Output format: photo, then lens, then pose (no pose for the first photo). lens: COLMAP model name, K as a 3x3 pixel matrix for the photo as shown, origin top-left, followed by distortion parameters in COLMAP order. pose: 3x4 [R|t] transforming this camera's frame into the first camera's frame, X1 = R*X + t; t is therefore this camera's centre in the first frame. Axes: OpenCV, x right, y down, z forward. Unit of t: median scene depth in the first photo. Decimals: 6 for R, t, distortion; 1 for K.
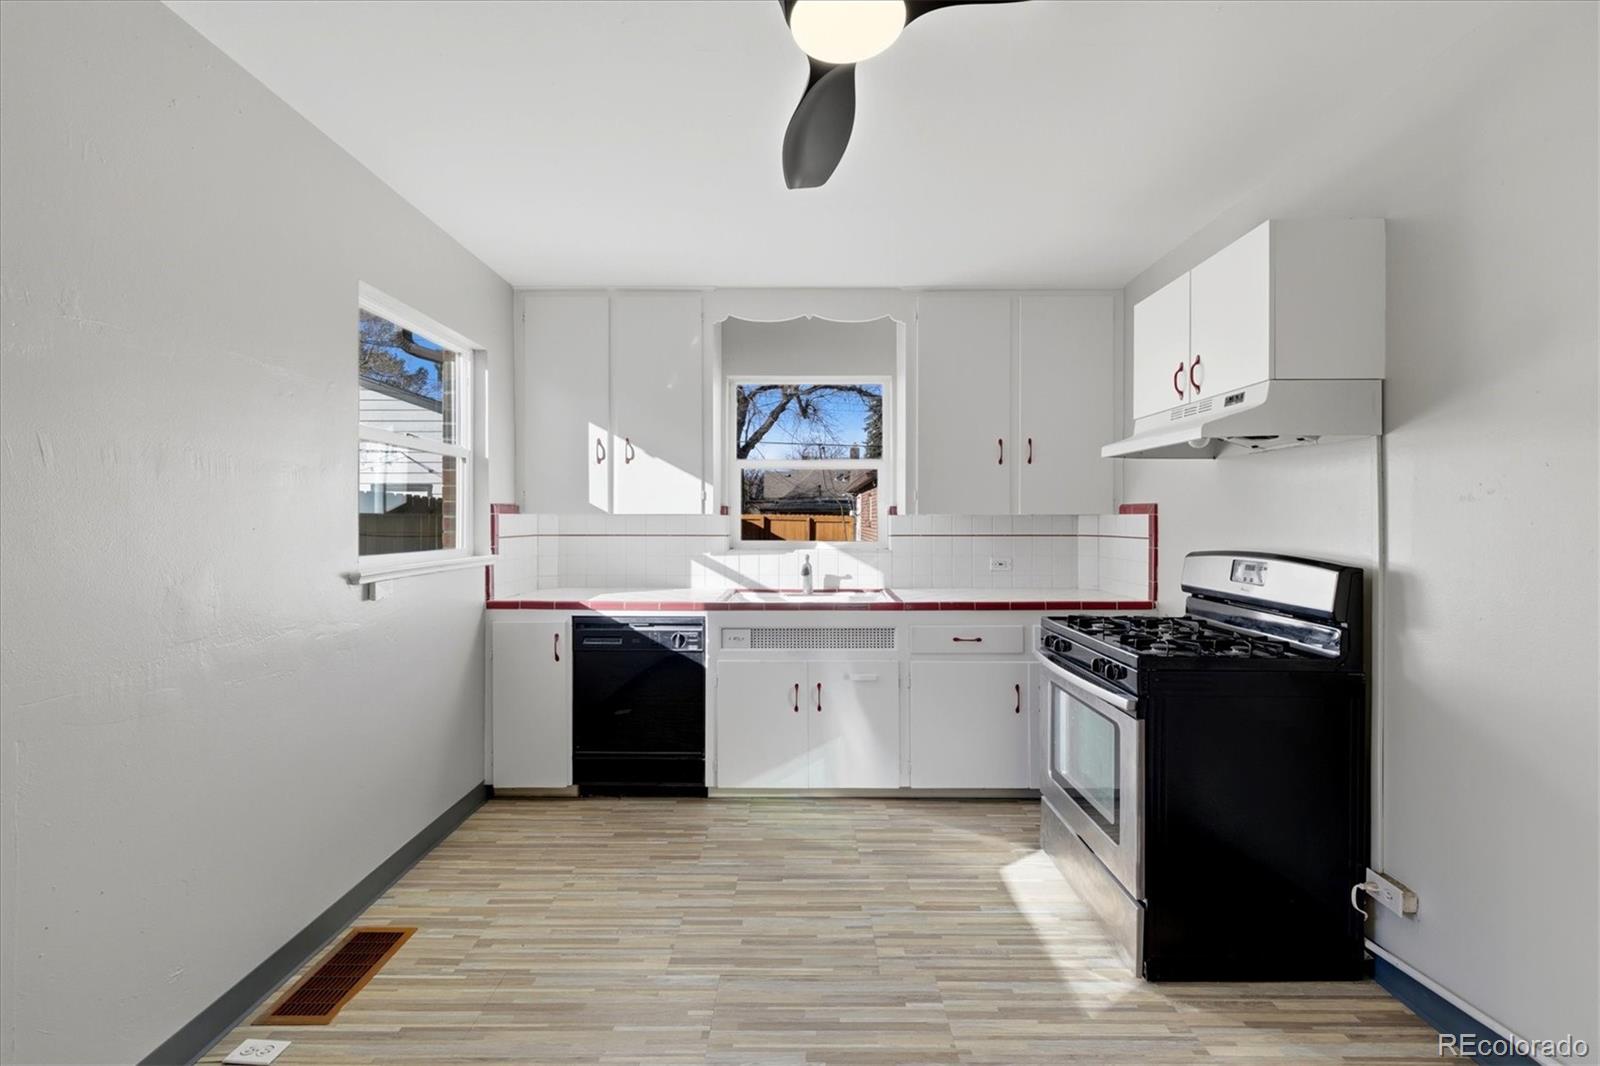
lens RADIAL K [[673.2, 0, 796.4], [0, 673.2, 521.1], [0, 0, 1]] dist [0.005048, -0.001212]
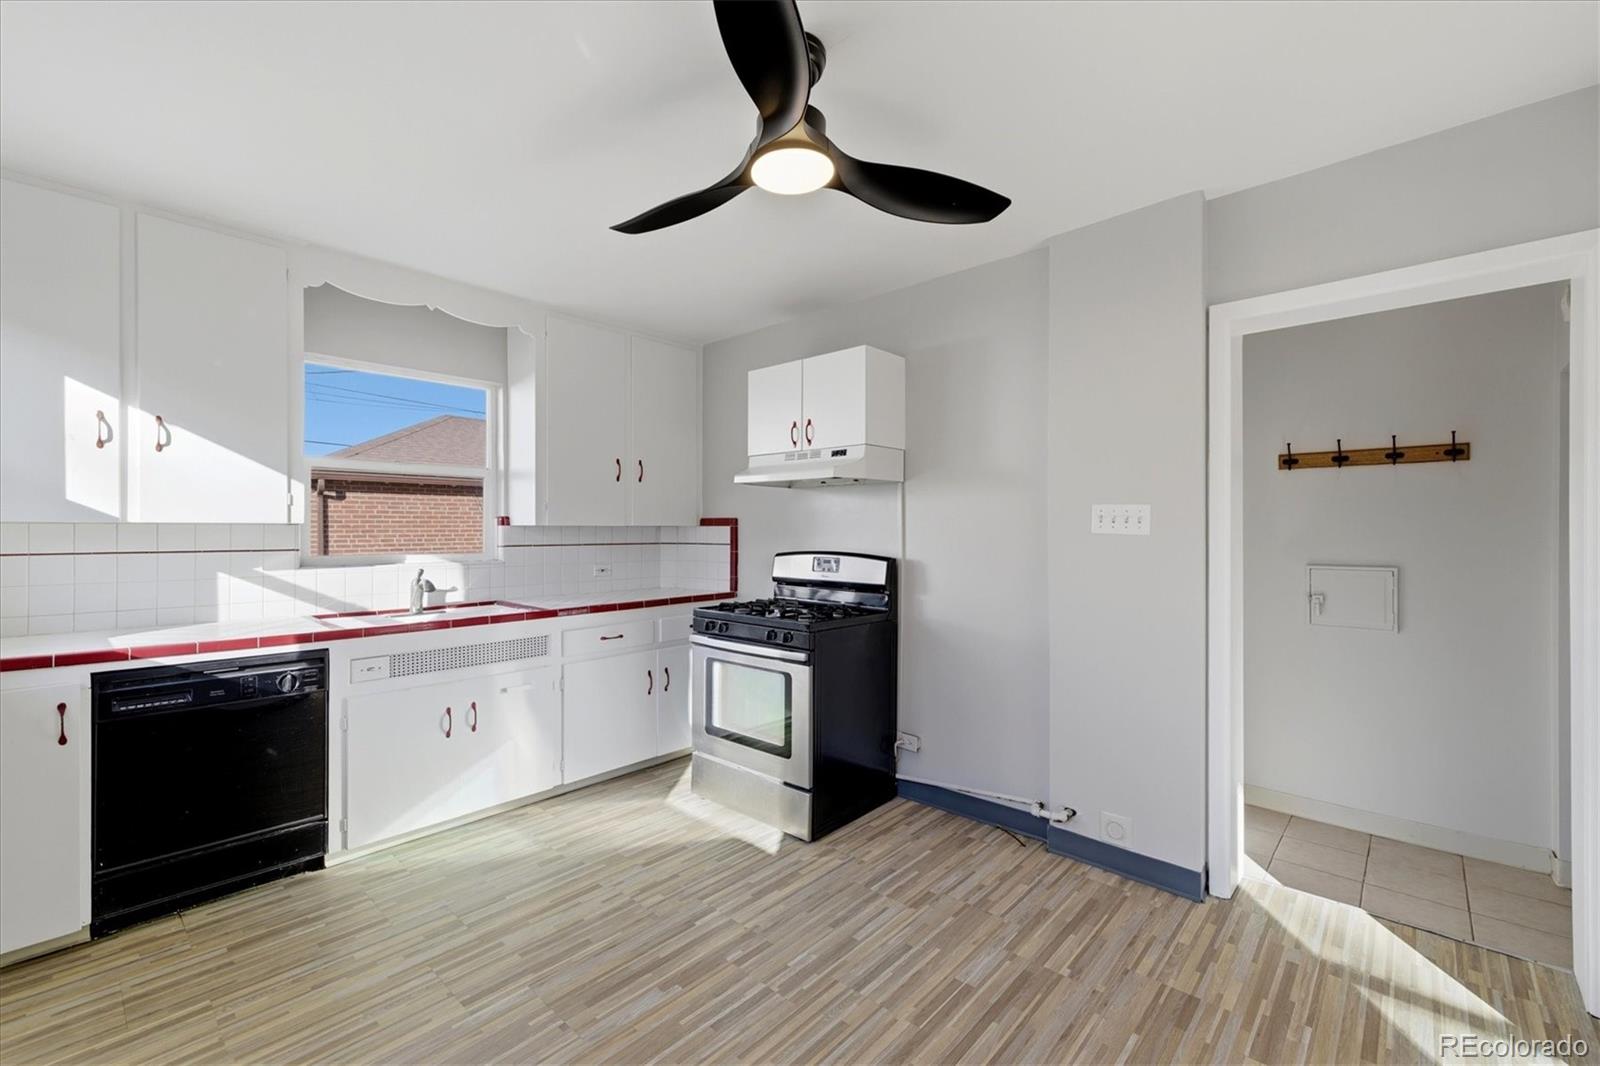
lens RADIAL K [[673.2, 0, 797.5], [0, 673.2, 533.8], [0, 0, 1]] dist [0.005048, -0.001212]
pose [[0.669092, -0.003694, 0.743170, -0.443823], [0.000753, 0.999991, 0.004292, -0.000933], [-0.743179, -0.002312, 0.669088, 0.026989]]
